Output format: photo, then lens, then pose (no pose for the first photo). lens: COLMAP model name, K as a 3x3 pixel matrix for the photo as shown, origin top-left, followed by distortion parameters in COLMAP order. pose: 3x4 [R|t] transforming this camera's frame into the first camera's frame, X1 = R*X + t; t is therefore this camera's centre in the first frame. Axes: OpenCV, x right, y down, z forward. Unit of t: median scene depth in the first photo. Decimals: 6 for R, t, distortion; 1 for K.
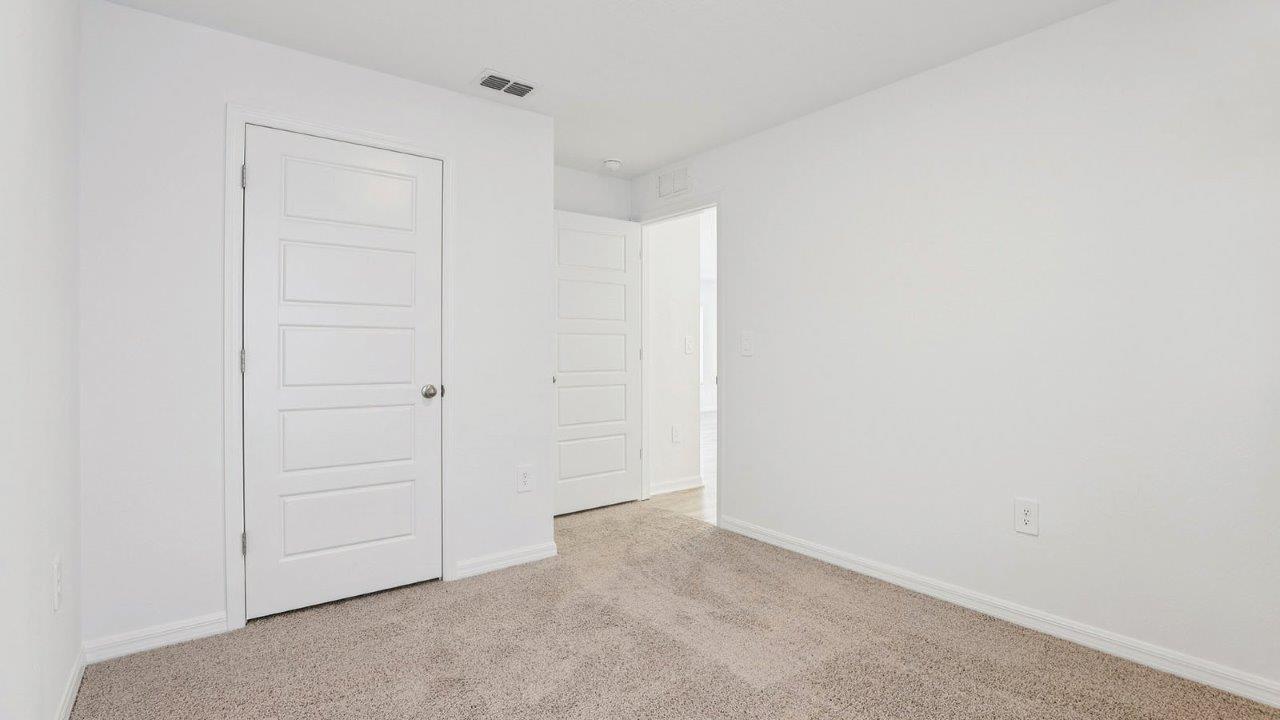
lens RADIAL K [[593.4, 0, 640.4], [0, 593.4, 353.2], [0, 0, 1]] dist [-0.031500, 0.000365]
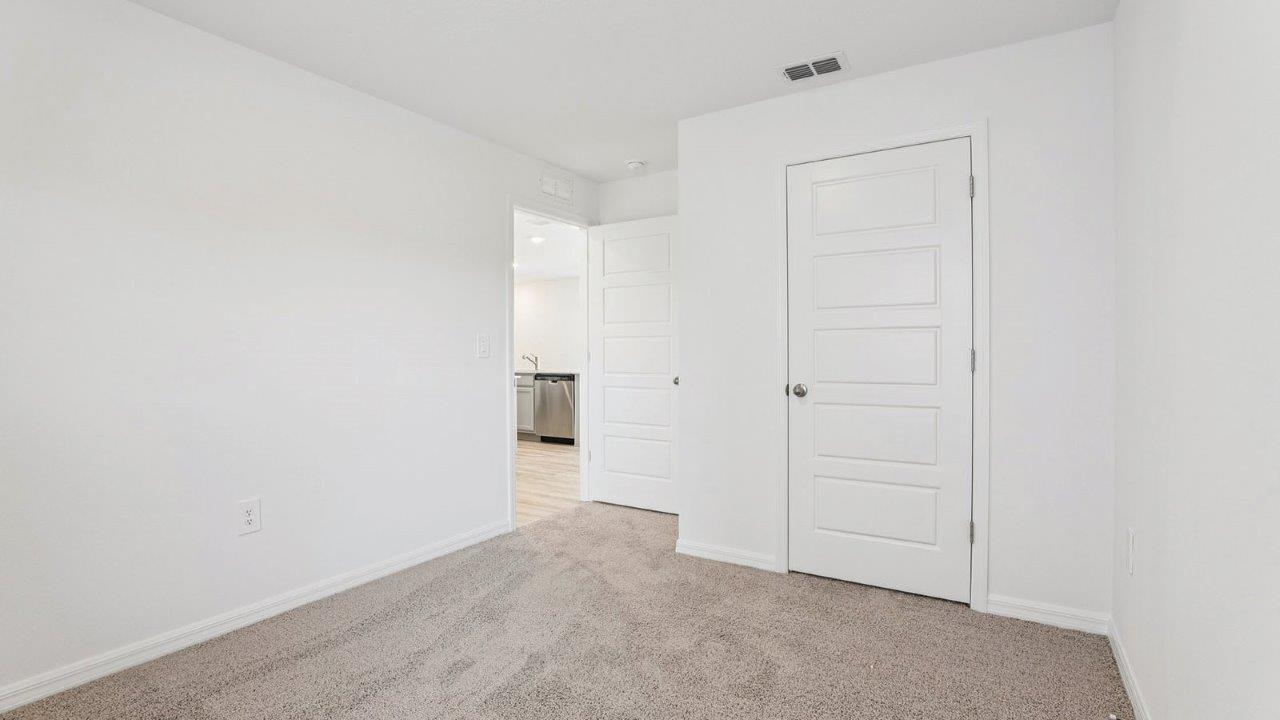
lens RADIAL K [[593.4, 0, 640.4], [0, 593.4, 353.2], [0, 0, 1]] dist [-0.031500, 0.000365]
pose [[0.324522, -0.000747, -0.945878, 0.470429], [0.005993, 0.999981, 0.001266, -0.001282], [0.945859, -0.006080, 0.324521, 0.353253]]
